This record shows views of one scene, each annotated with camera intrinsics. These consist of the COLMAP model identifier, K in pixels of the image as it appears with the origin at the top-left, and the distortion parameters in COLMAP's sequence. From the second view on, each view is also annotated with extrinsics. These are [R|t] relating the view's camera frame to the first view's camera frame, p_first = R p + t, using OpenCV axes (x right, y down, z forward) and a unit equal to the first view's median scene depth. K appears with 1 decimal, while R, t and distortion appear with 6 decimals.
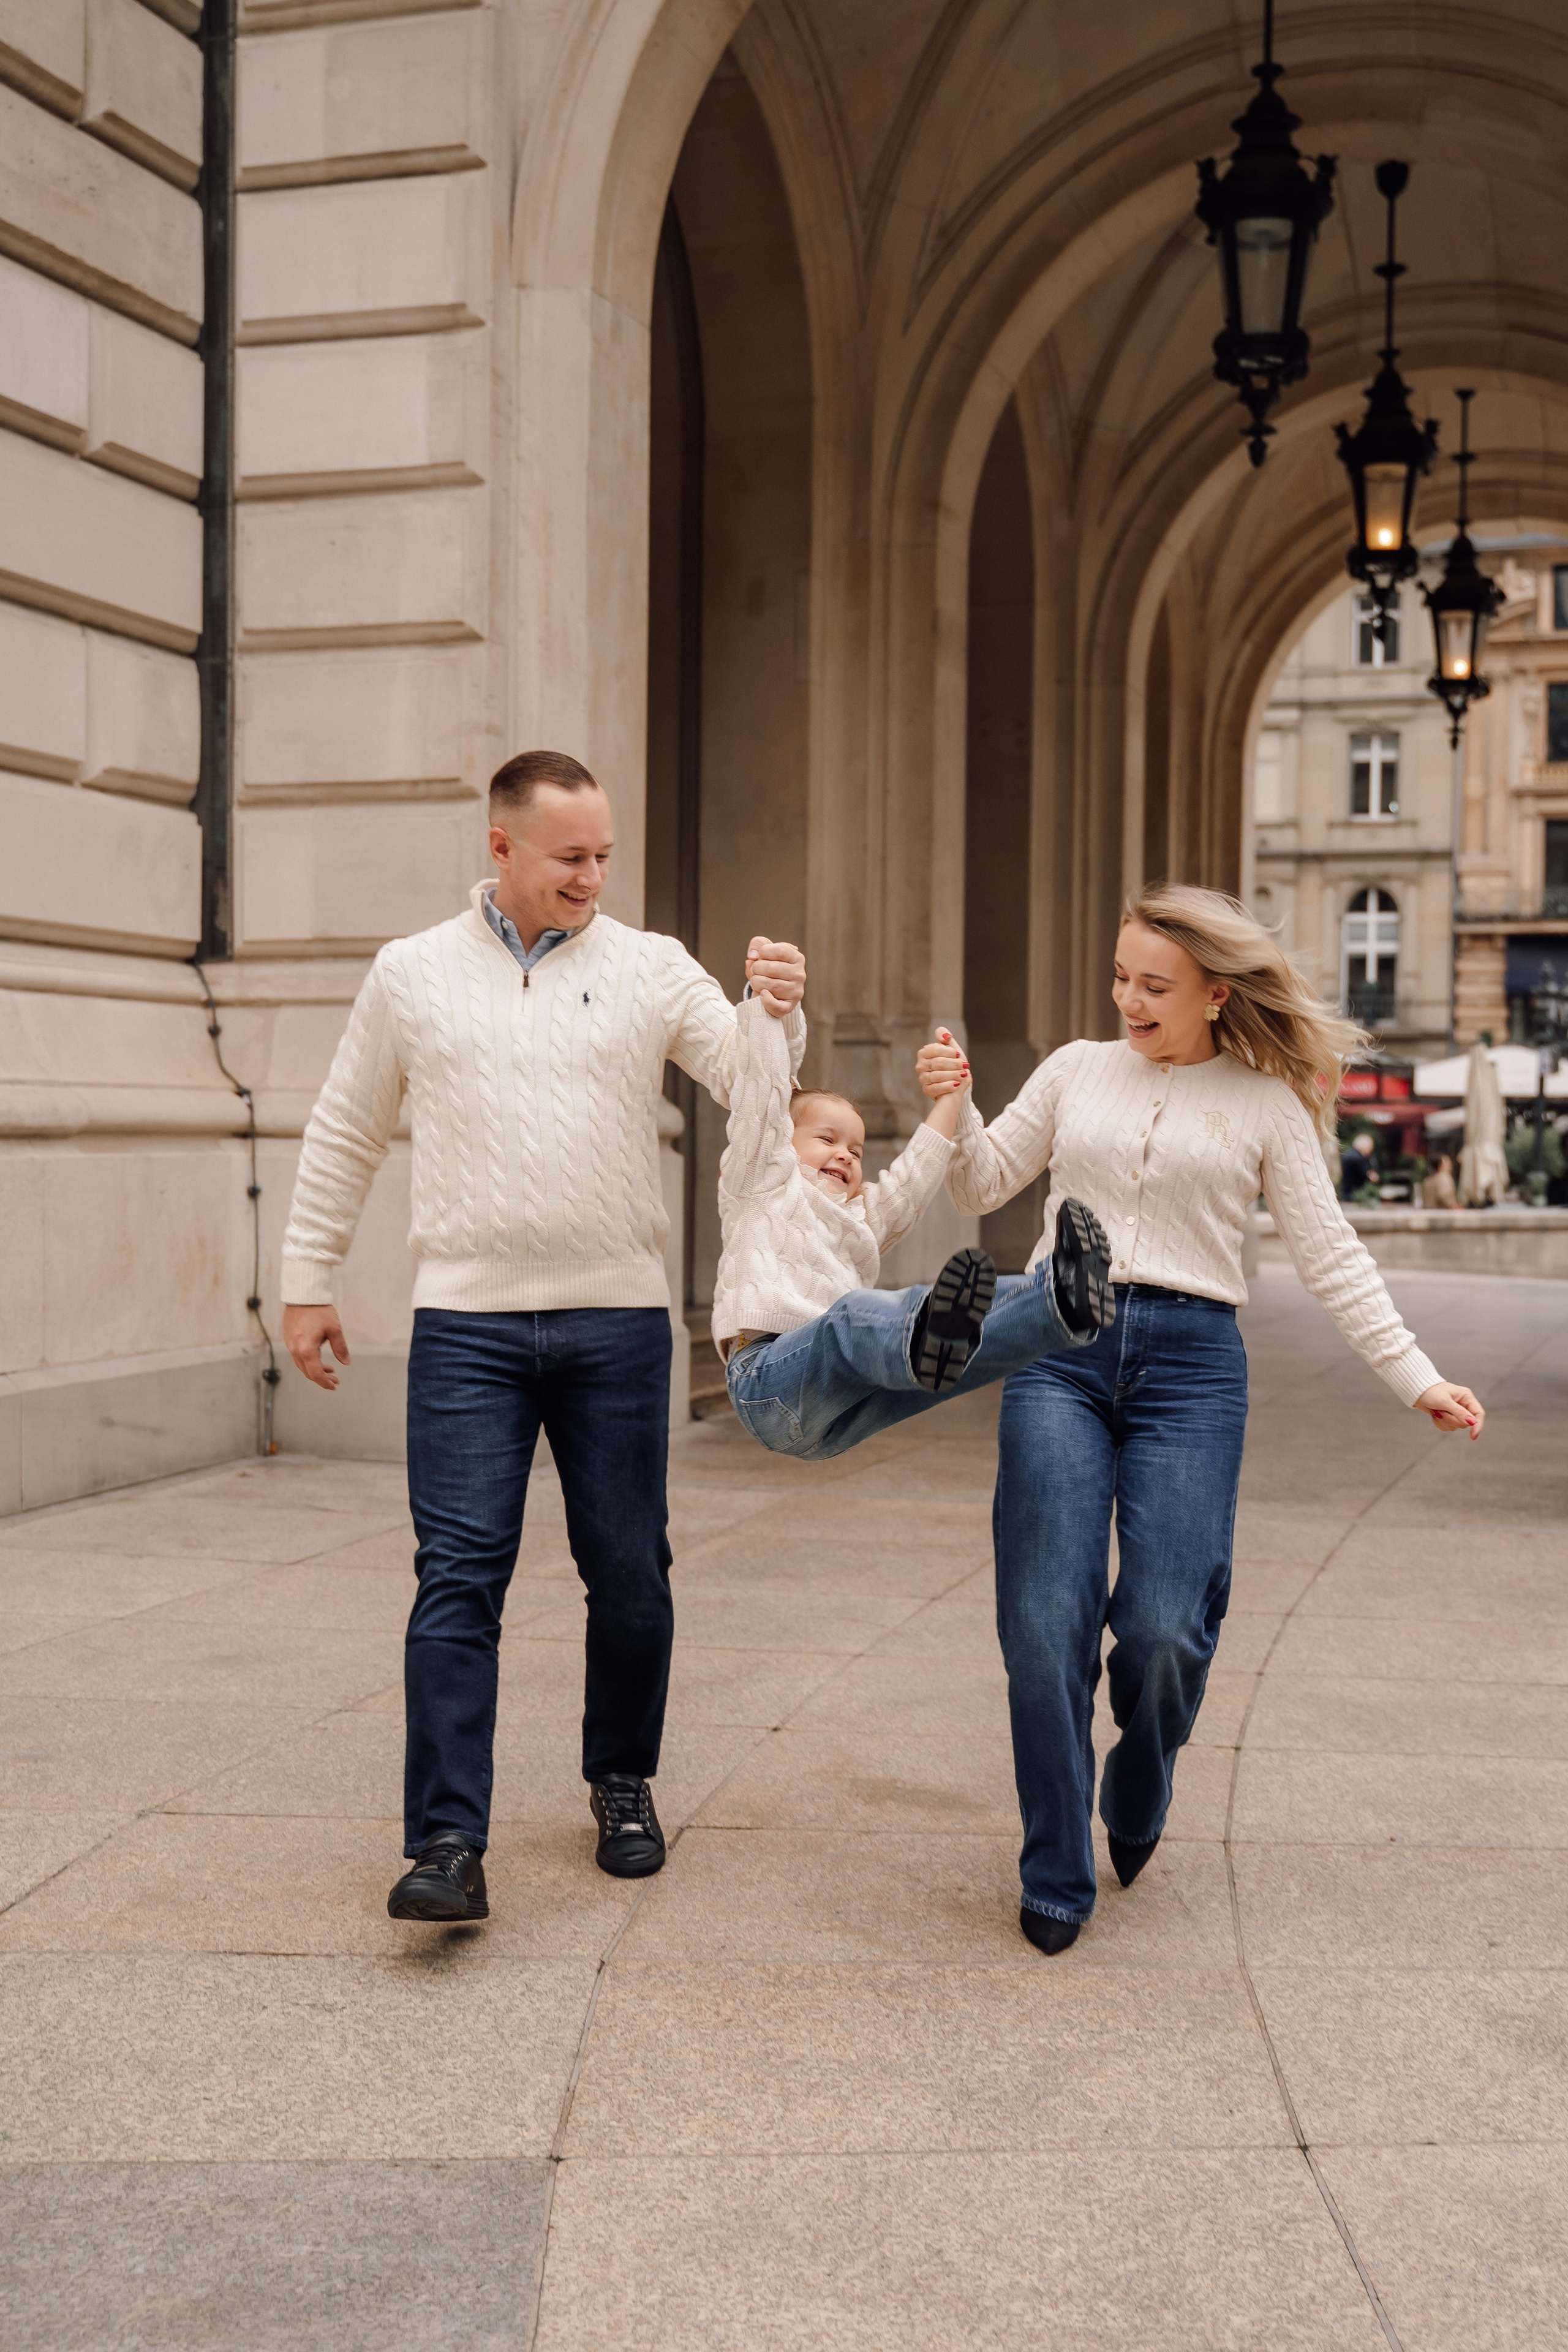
lens RADIAL K [[2937.0, 0, 796.4], [0, 2937.0, 1272.6], [0, 0, 1]] dist [-0.034871, 0.108452]
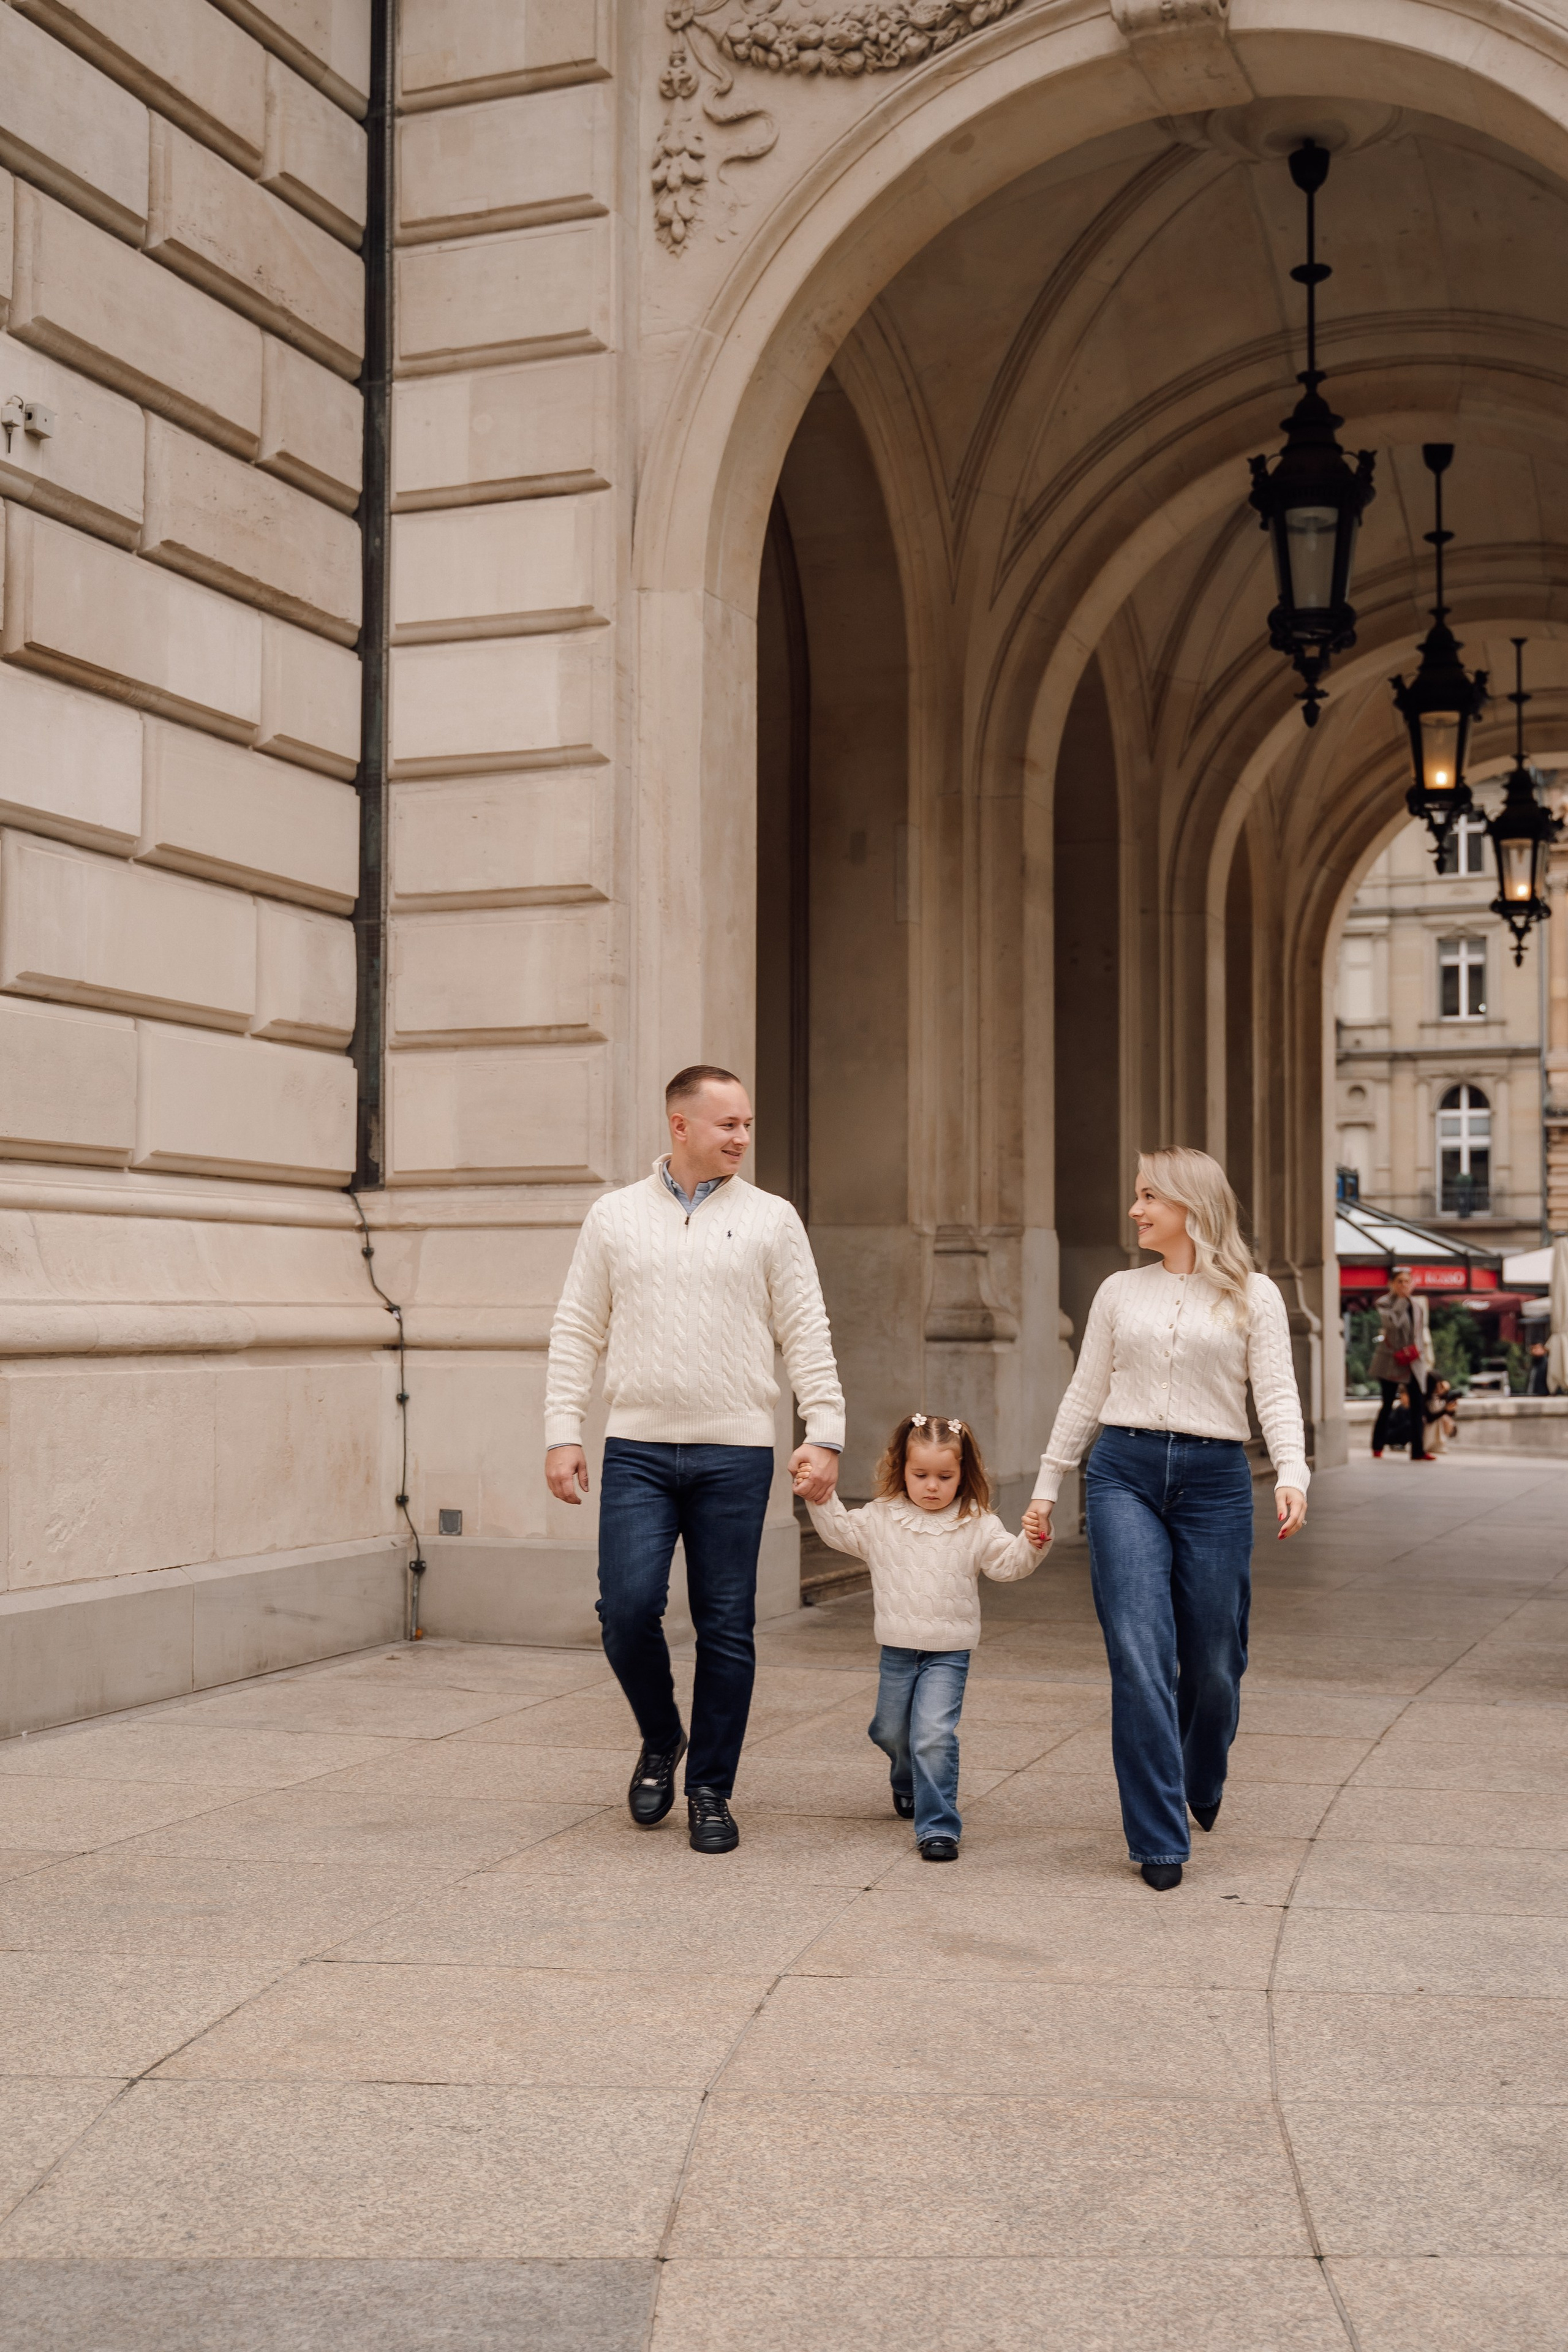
lens RADIAL K [[2857.0, 0, 759.8], [0, 2857.0, 1180.0], [0, 0, 1]] dist [-0.026733, 0.101591]
pose [[0.998325, -0.011956, -0.056605, 0.008343], [0.006480, 0.995364, -0.095961, -0.004104], [0.057490, 0.095433, 0.993774, -0.051086]]
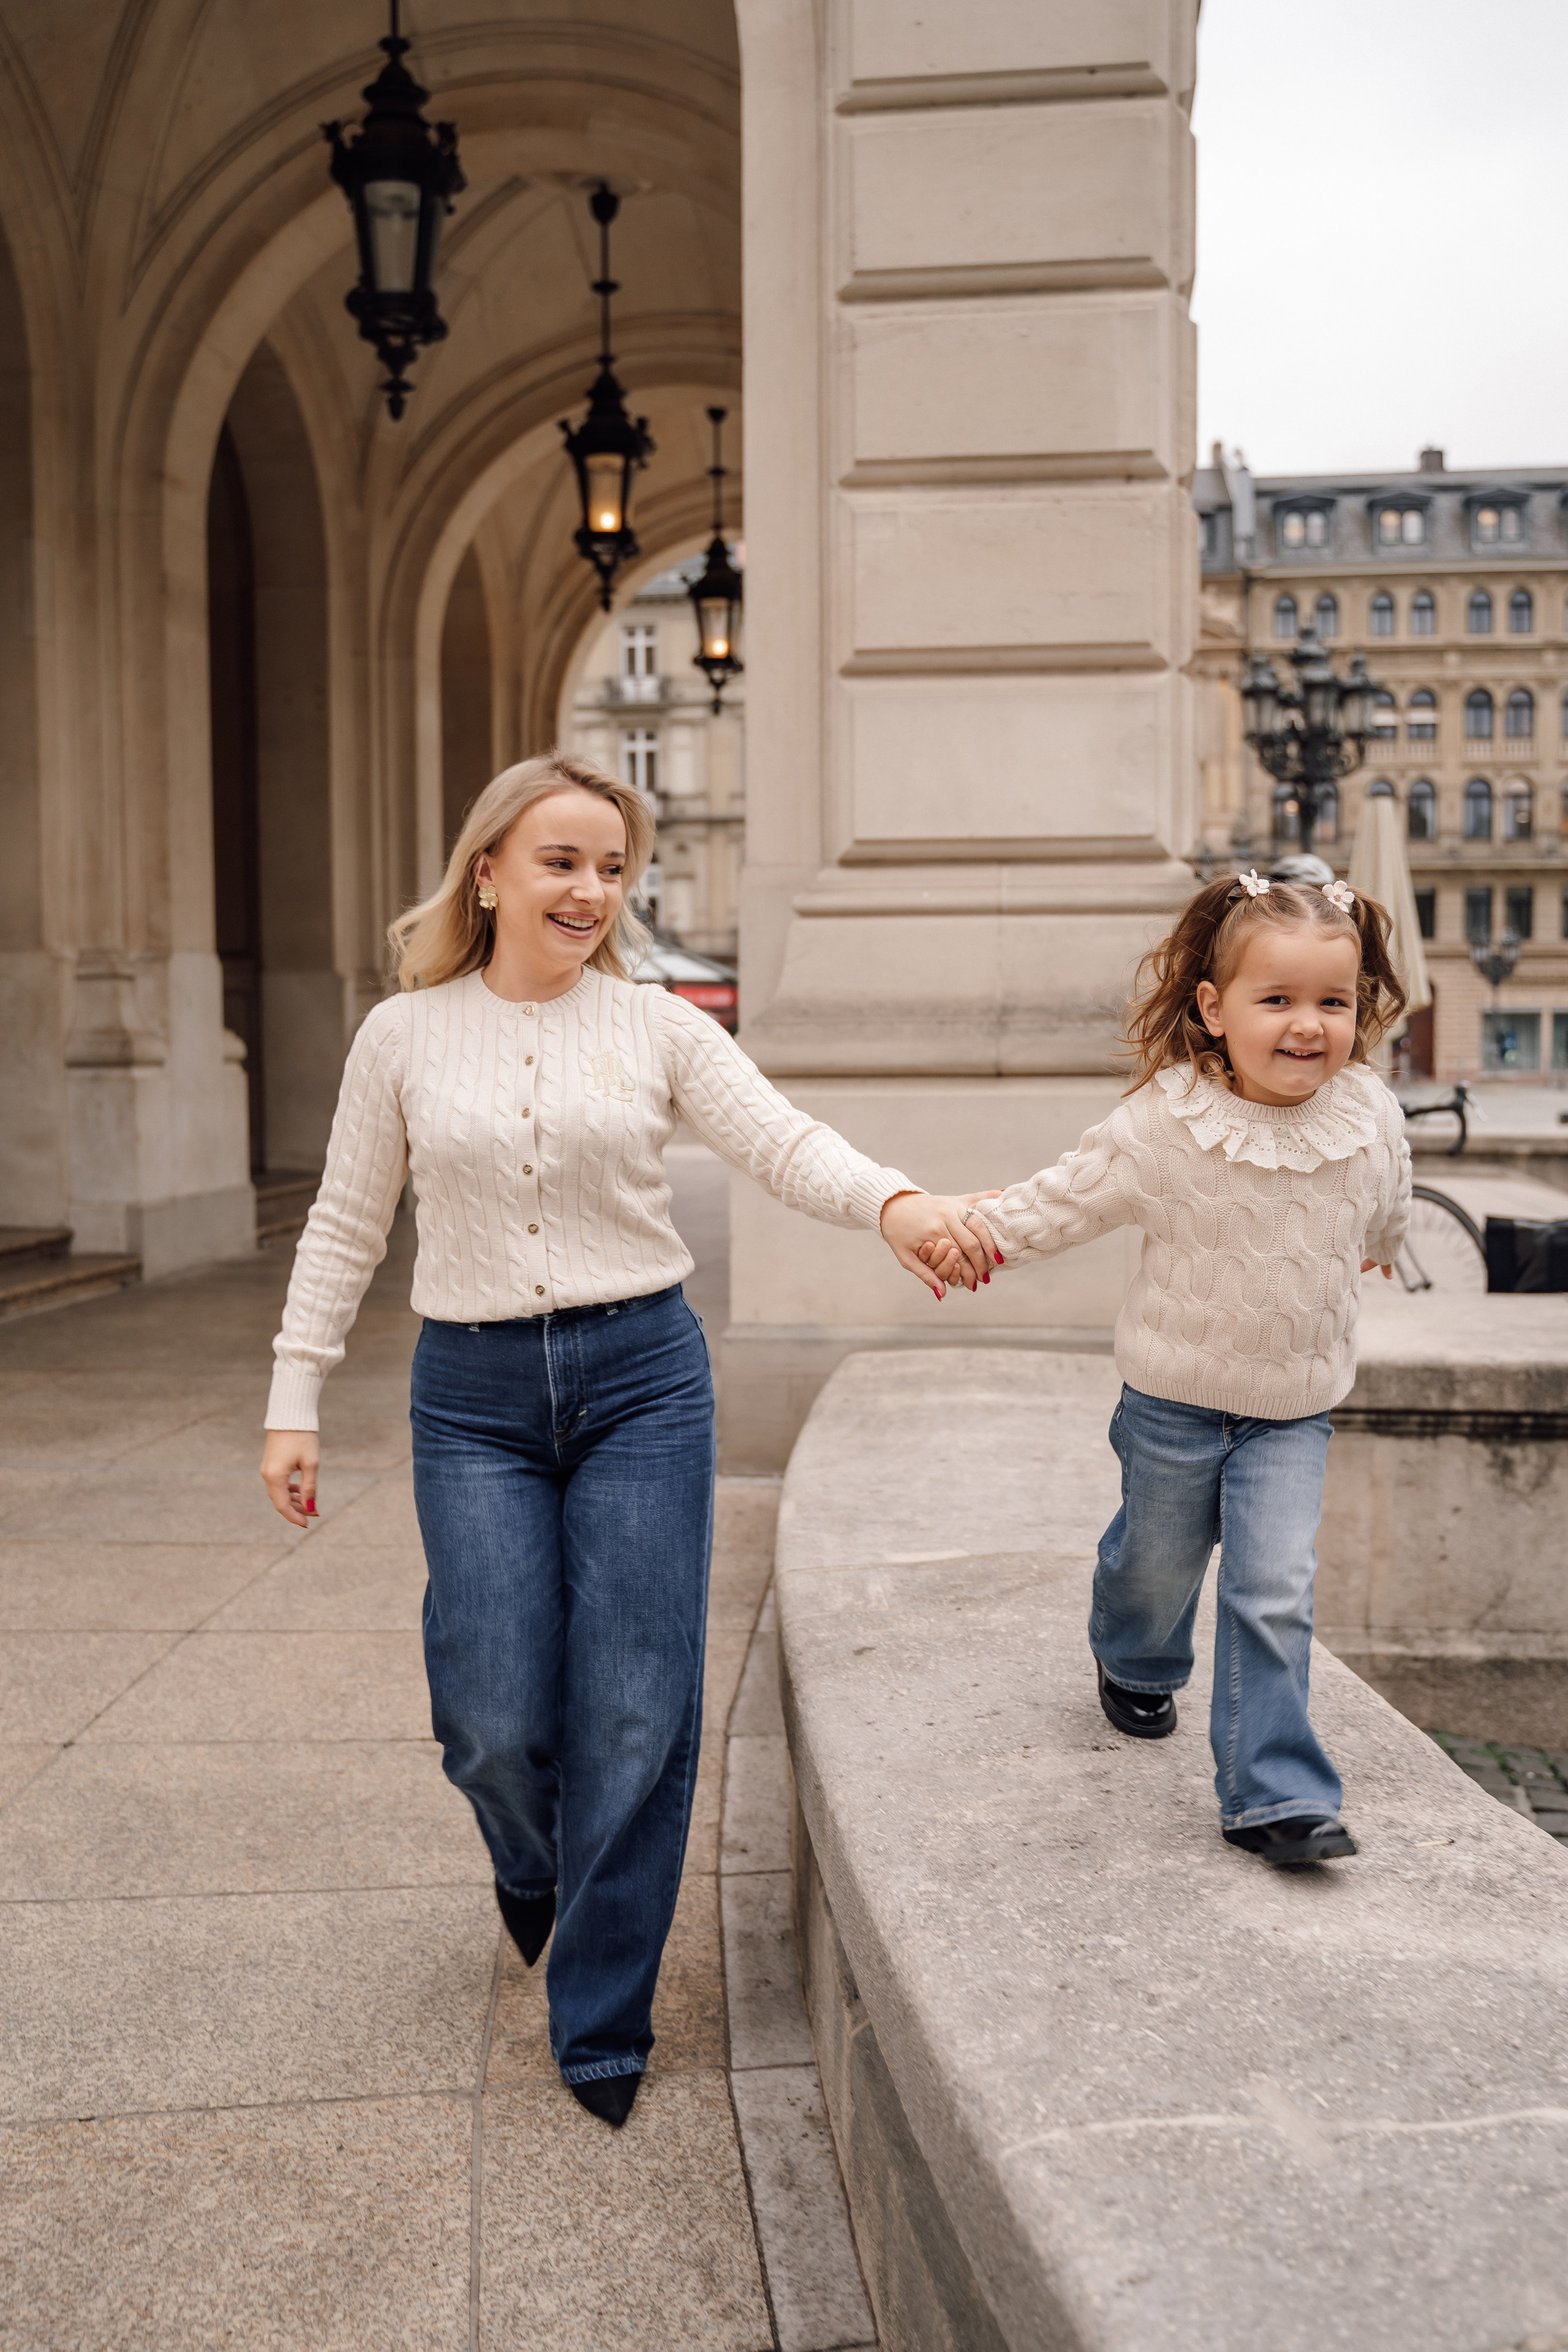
lens RADIAL K [[2040.8, 0, 836.4], [0, 2040.8, 1175.3], [0, 0, 1]] dist [-0.083452, 0.077699]
pose [[0.983714, -0.034808, 0.176336, 0.154453], [0.030285, 0.999141, 0.028277, -0.018506], [-0.177169, -0.022477, 0.983924, 0.226236]]
